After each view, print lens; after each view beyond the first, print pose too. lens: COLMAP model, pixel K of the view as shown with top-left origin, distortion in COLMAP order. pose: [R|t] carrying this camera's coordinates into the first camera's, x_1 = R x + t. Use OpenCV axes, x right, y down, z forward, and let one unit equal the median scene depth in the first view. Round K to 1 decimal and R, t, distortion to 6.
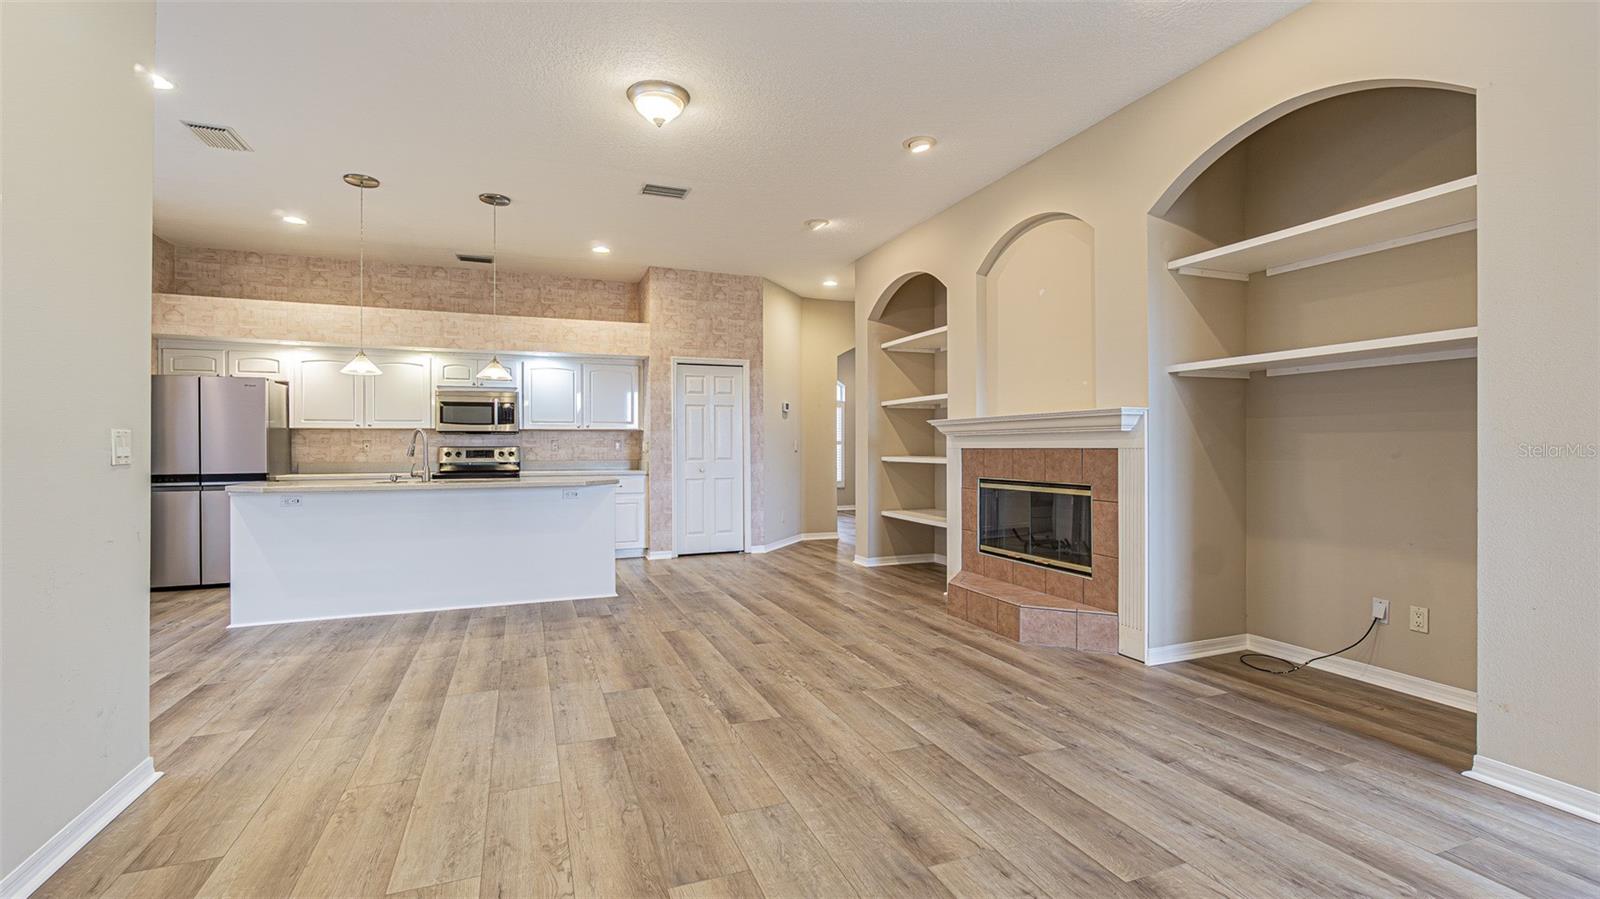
lens RADIAL K [[684.9, 0, 795.7], [0, 684.9, 444.9], [0, 0, 1]] dist [-0.000722, -0.000094]
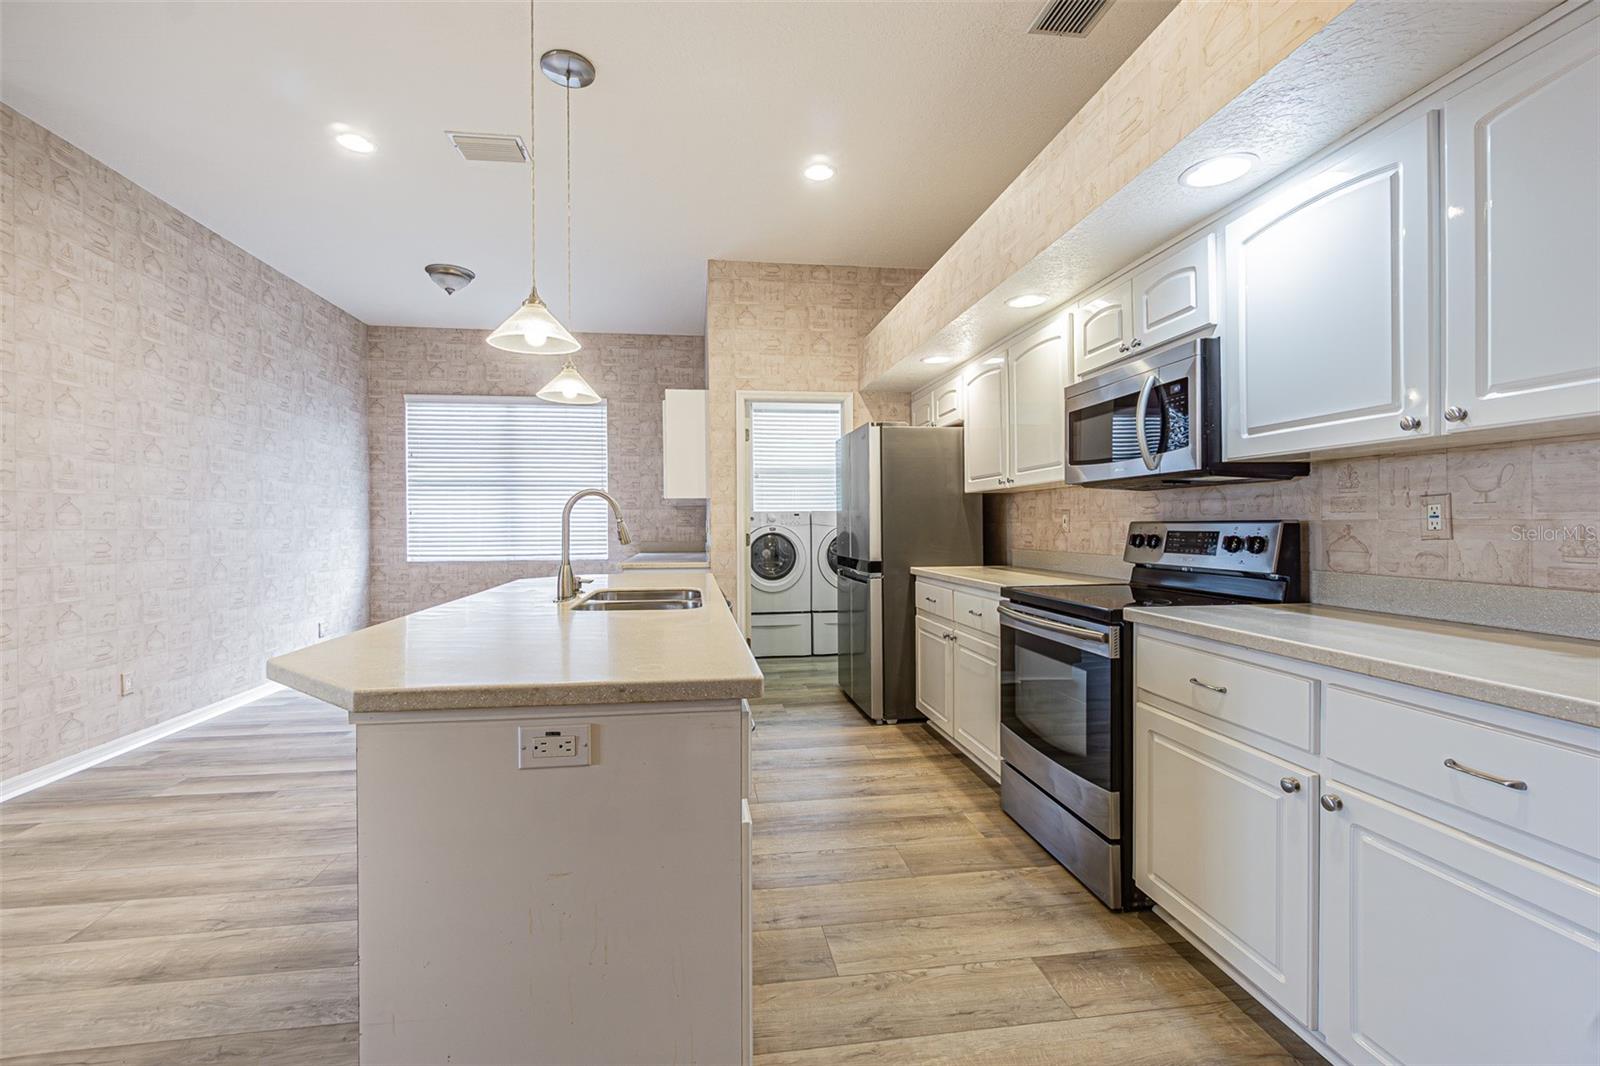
lens RADIAL K [[699.8, 0, 793.5], [0, 699.8, 523.3], [0, 0, 1]] dist [0.003864, -0.000022]
pose [[-0.245905, 0.004305, -0.969284, -0.074476], [0.005706, 0.999979, 0.002993, 0.001697], [0.969277, -0.004795, -0.245925, 0.943186]]
